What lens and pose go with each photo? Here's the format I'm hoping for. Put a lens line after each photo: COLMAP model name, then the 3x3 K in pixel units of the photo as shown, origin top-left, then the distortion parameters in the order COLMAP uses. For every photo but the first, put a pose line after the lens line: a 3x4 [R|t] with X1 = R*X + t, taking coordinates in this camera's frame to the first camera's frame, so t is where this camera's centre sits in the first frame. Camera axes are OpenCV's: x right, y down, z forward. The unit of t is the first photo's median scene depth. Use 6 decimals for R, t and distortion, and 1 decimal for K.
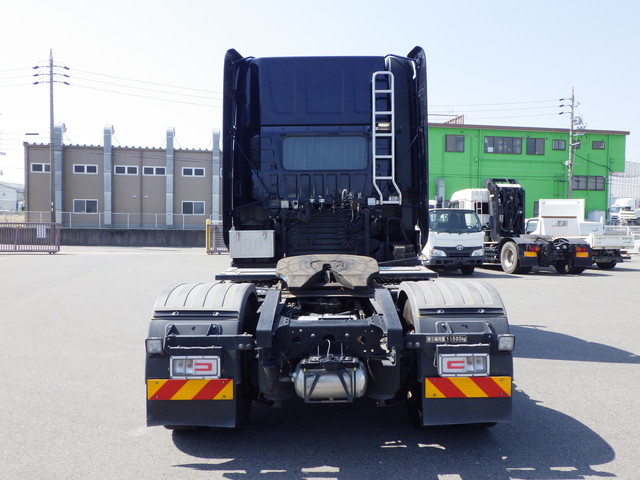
lens RADIAL K [[528.2, 0, 322.6], [0, 528.2, 238.6], [0, 0, 1]] dist [0.000880, -0.002469]
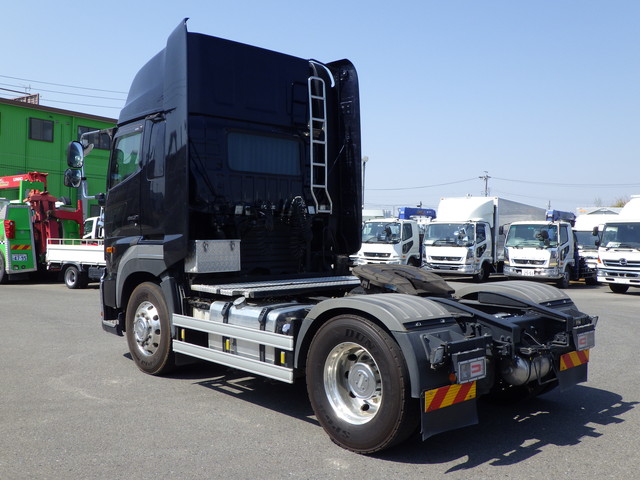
lens RADIAL K [[637.6, 0, 321.3], [0, 637.6, 237.7], [0, 0, 1]] dist [-0.008475, 0.000000]
pose [[0.729946, 0.005604, 0.683482, -0.685119], [0.007342, 0.999844, -0.016039, -0.001180], [-0.683466, 0.016726, 0.729791, 0.140548]]
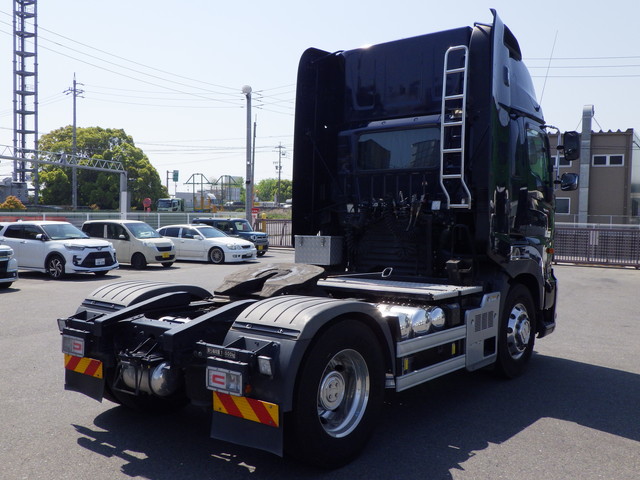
lens RADIAL K [[637.6, 0, 323.8], [0, 637.6, 242.9], [0, 0, 1]] dist [-0.008475, 0.000000]
pose [[0.786313, 0.035365, -0.616816, 0.574257], [-0.035306, 0.999301, 0.012287, -0.016967], [0.616819, 0.012116, 0.787012, 0.100464]]
